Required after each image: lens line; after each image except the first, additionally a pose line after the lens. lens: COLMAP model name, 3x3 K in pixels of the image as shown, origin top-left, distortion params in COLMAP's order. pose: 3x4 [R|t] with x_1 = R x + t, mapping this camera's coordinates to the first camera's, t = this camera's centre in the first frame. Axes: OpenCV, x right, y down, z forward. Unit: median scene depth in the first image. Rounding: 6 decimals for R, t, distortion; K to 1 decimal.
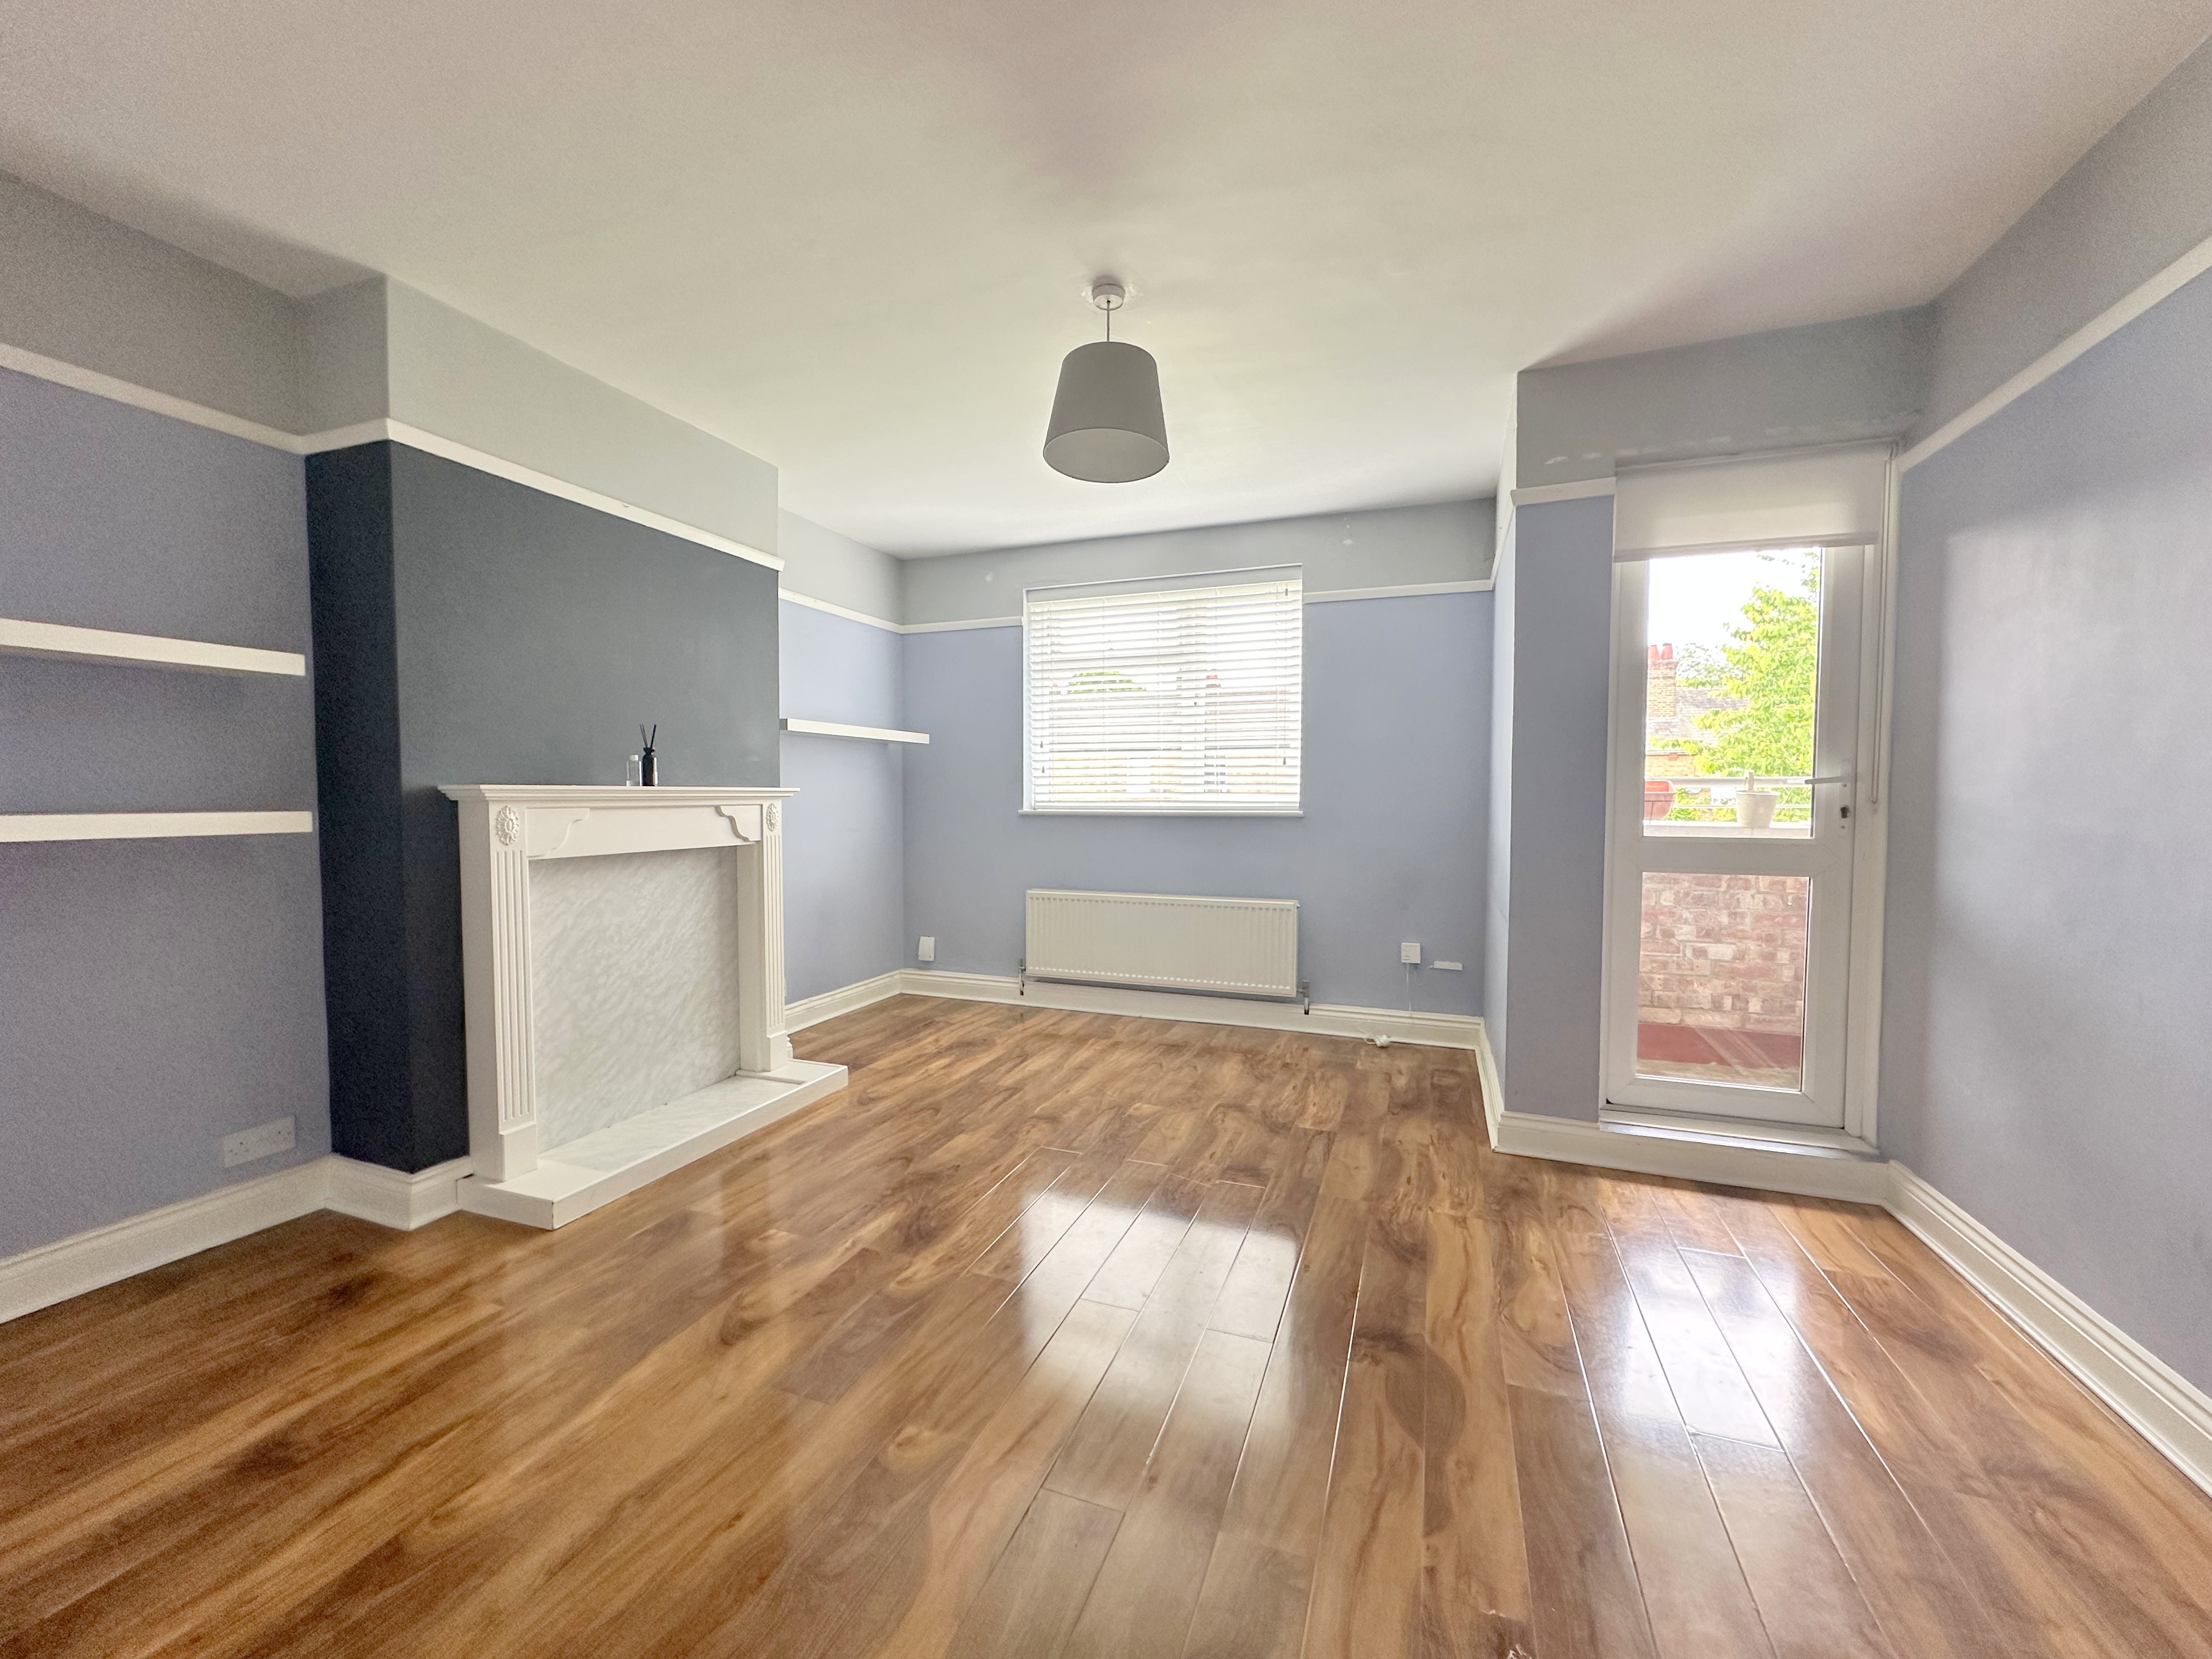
lens RADIAL K [[882.2, 0, 1108.5], [0, 882.2, 828.5], [0, 0, 1]] dist [-0.001082, -0.000518]
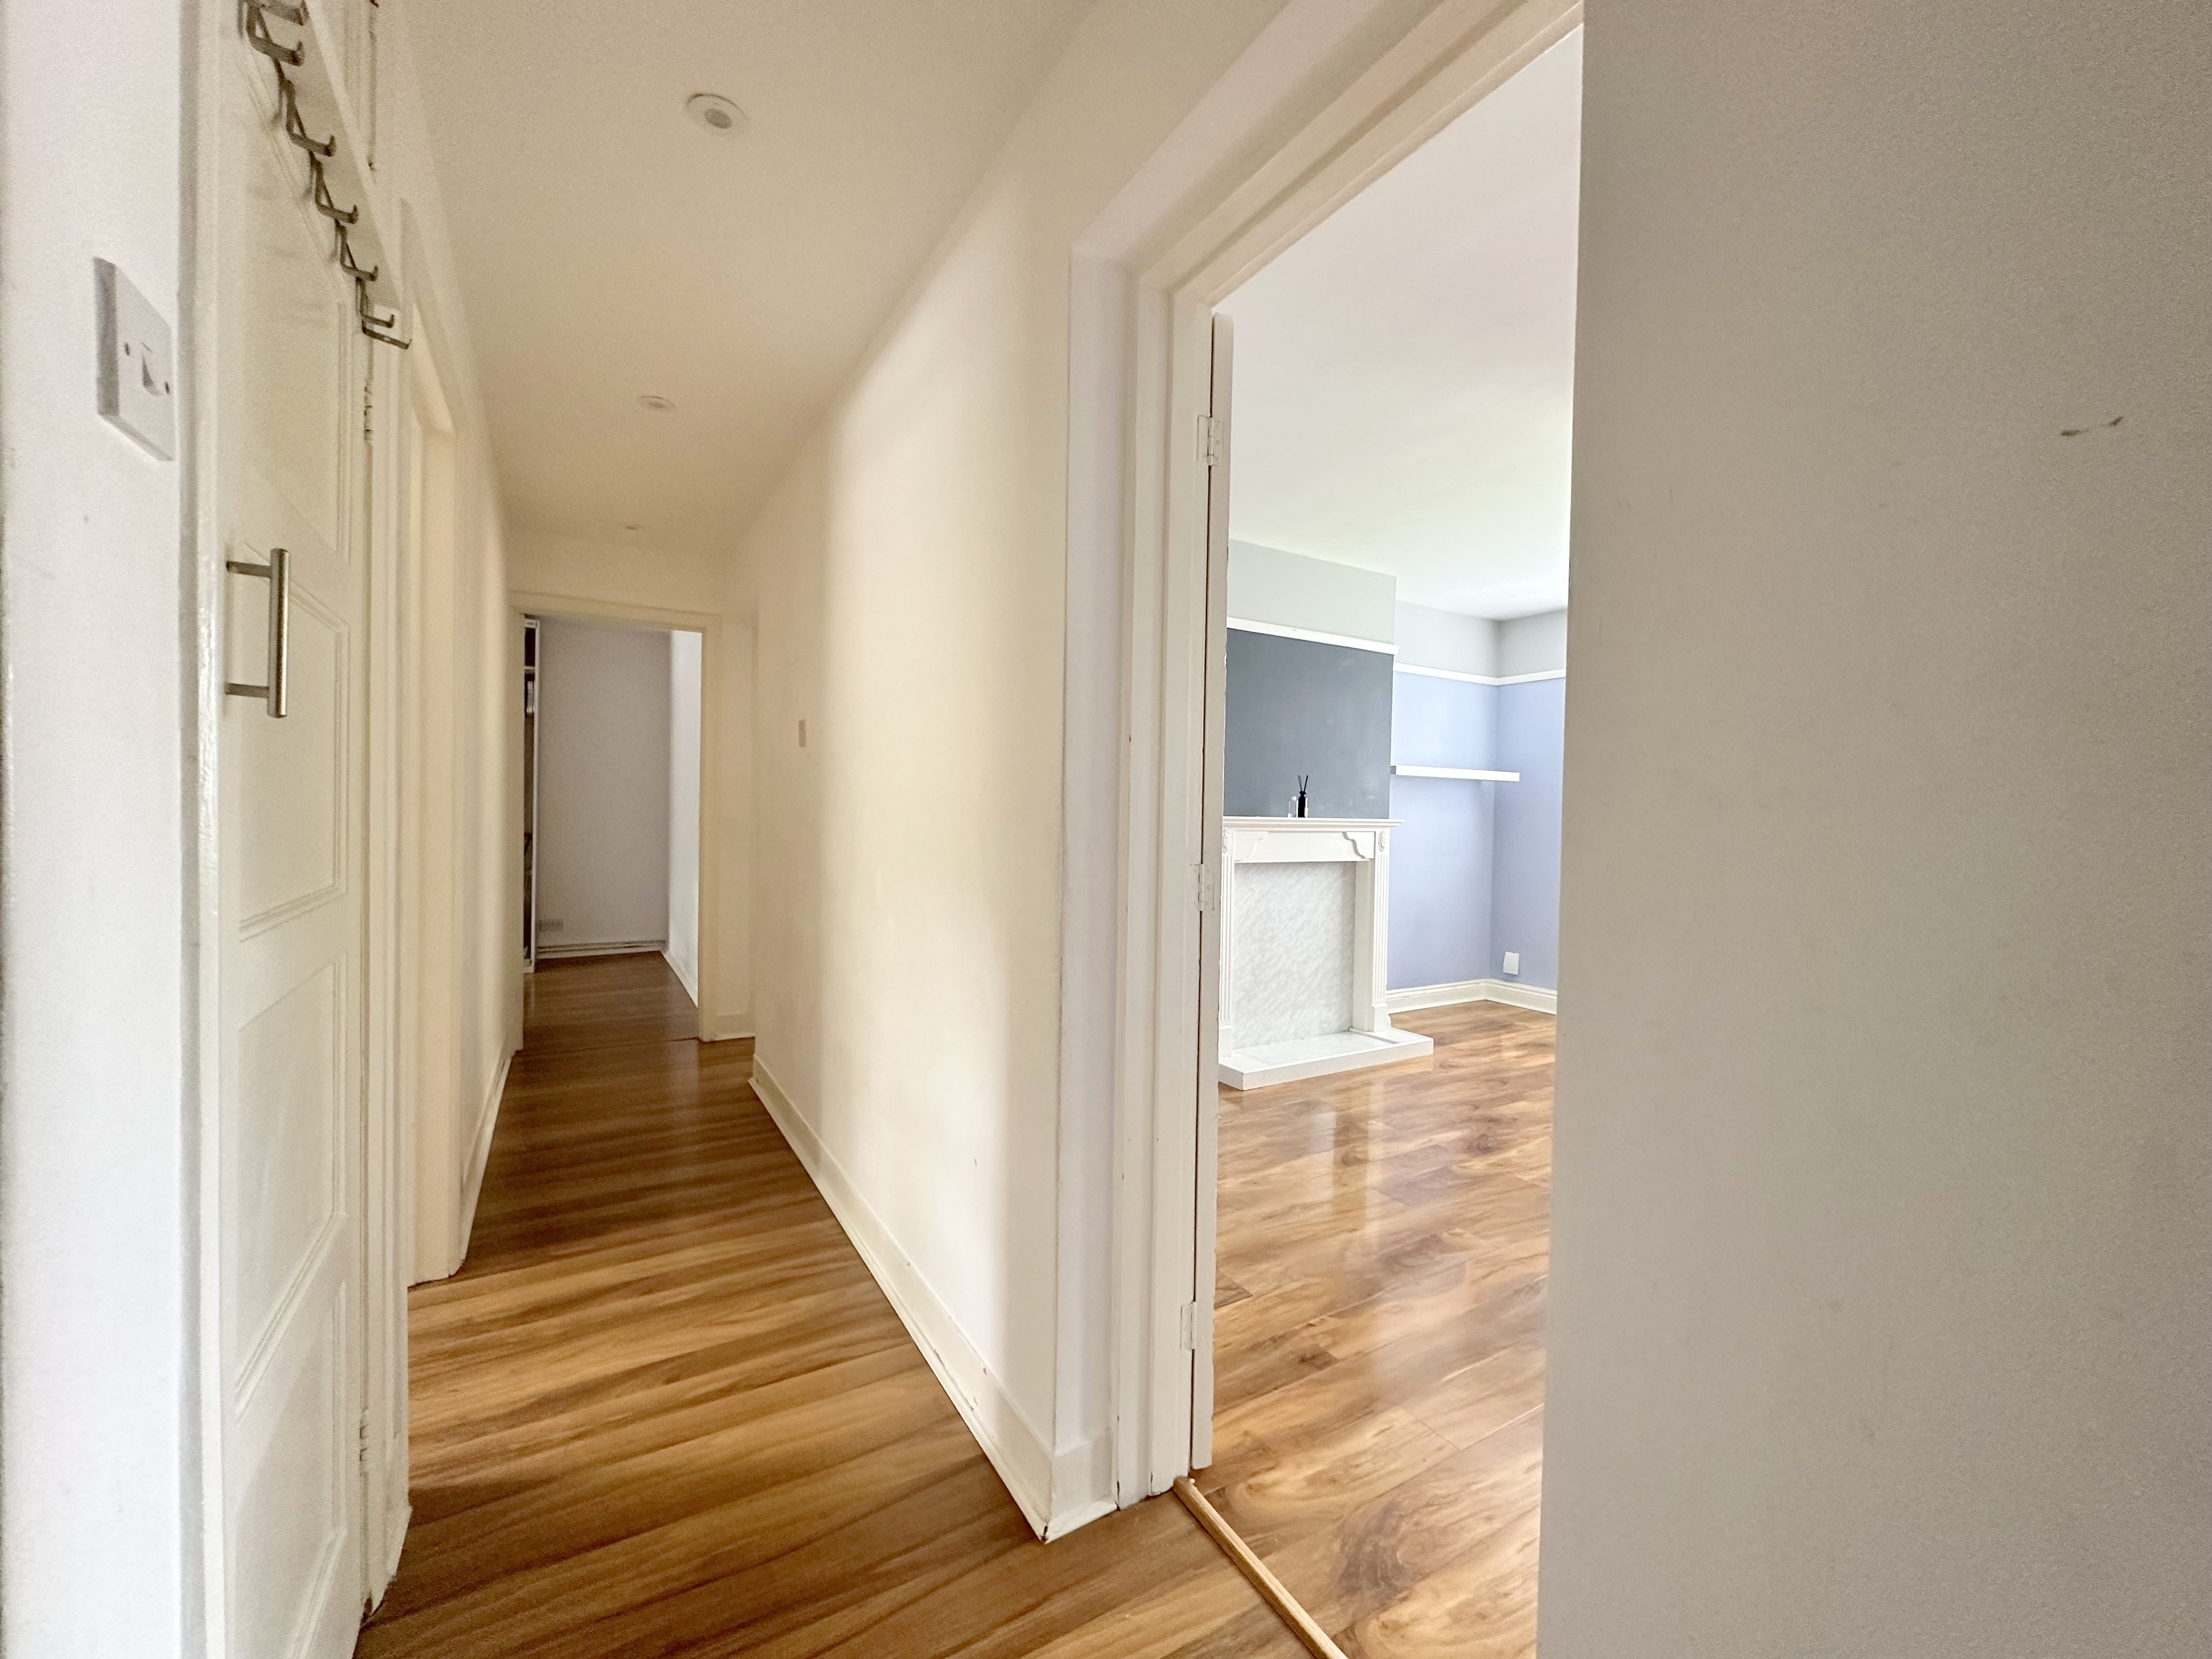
lens RADIAL K [[882.2, 0, 1101.9], [0, 882.2, 829.8], [0, 0, 1]] dist [-0.001082, -0.000518]
pose [[0.785500, 0.023811, -0.618404, 0.118986], [-0.042572, 0.998971, -0.015611, 0.009286], [0.617396, 0.038589, 0.785705, -0.337213]]
